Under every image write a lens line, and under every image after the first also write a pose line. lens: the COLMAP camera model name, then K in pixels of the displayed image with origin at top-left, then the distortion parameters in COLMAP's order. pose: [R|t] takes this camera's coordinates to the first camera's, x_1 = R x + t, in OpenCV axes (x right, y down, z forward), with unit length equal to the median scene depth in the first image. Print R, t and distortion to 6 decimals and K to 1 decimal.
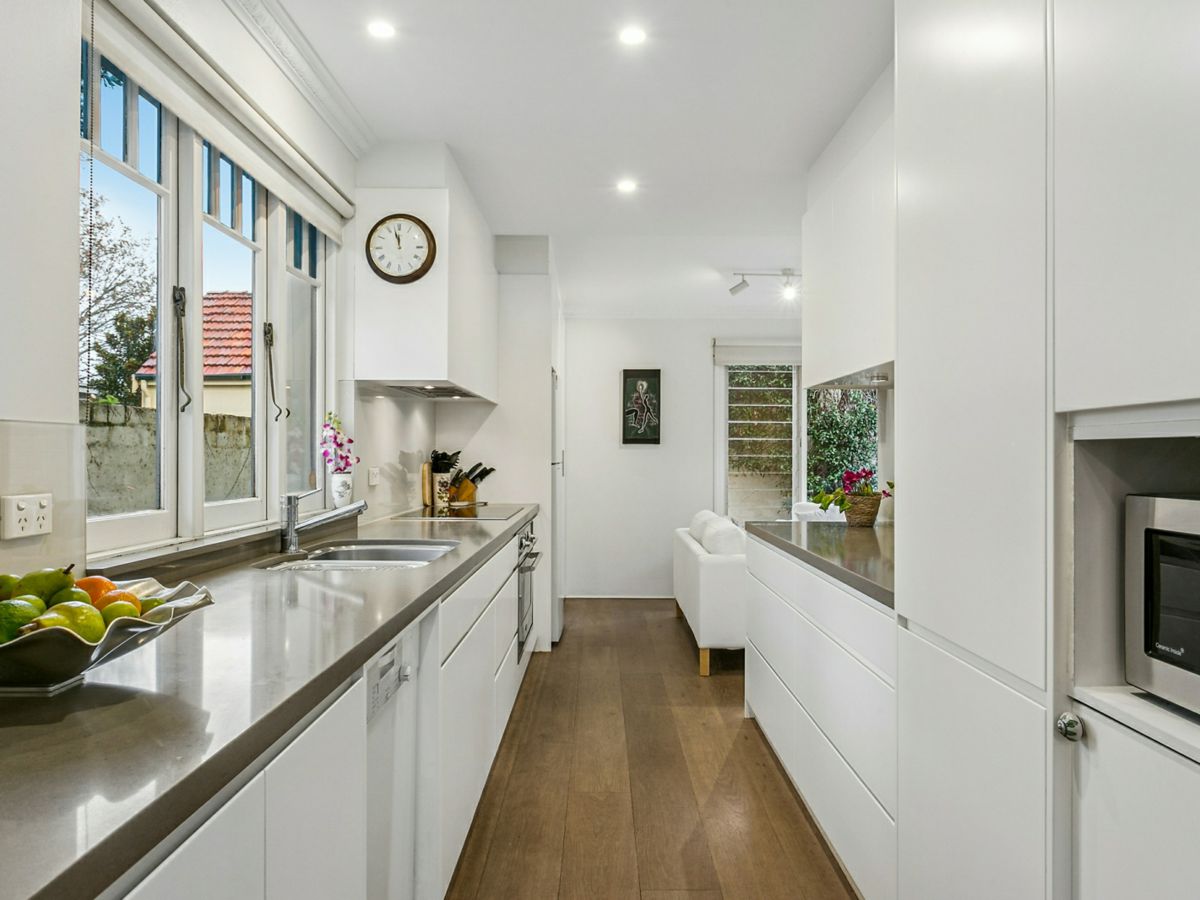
lens RADIAL K [[748.6, 0, 600.0], [0, 748.6, 450.0], [0, 0, 1]] dist [-0.000344, -0.000022]
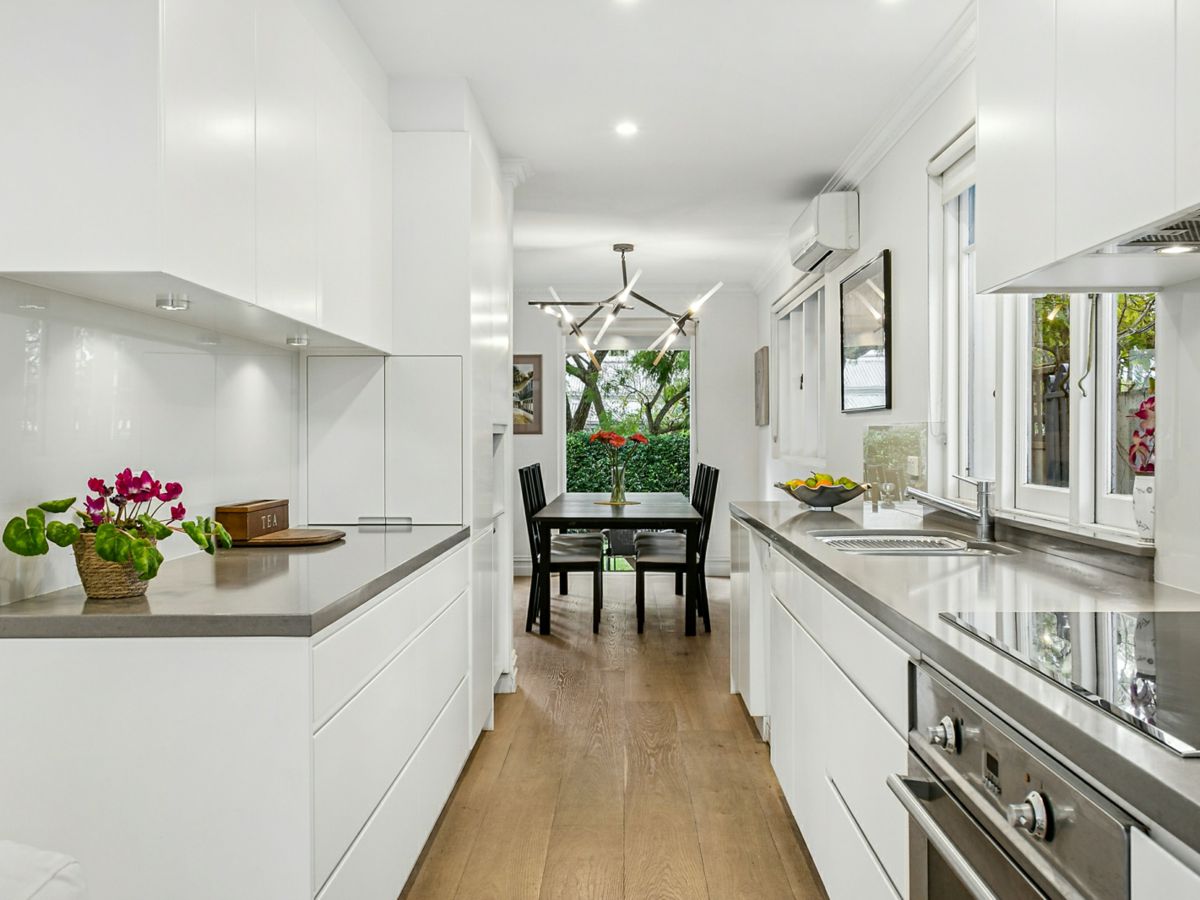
lens RADIAL K [[977.3, 0, 600.0], [0, 977.3, 450.0], [0, 0, 1]] dist [0.000182, 0.000022]
pose [[-0.999686, 0.001429, 0.025008, 0.048968], [0.001652, 0.999959, 0.008904, 0.008563], [-0.024994, 0.008943, -0.999648, 2.323638]]
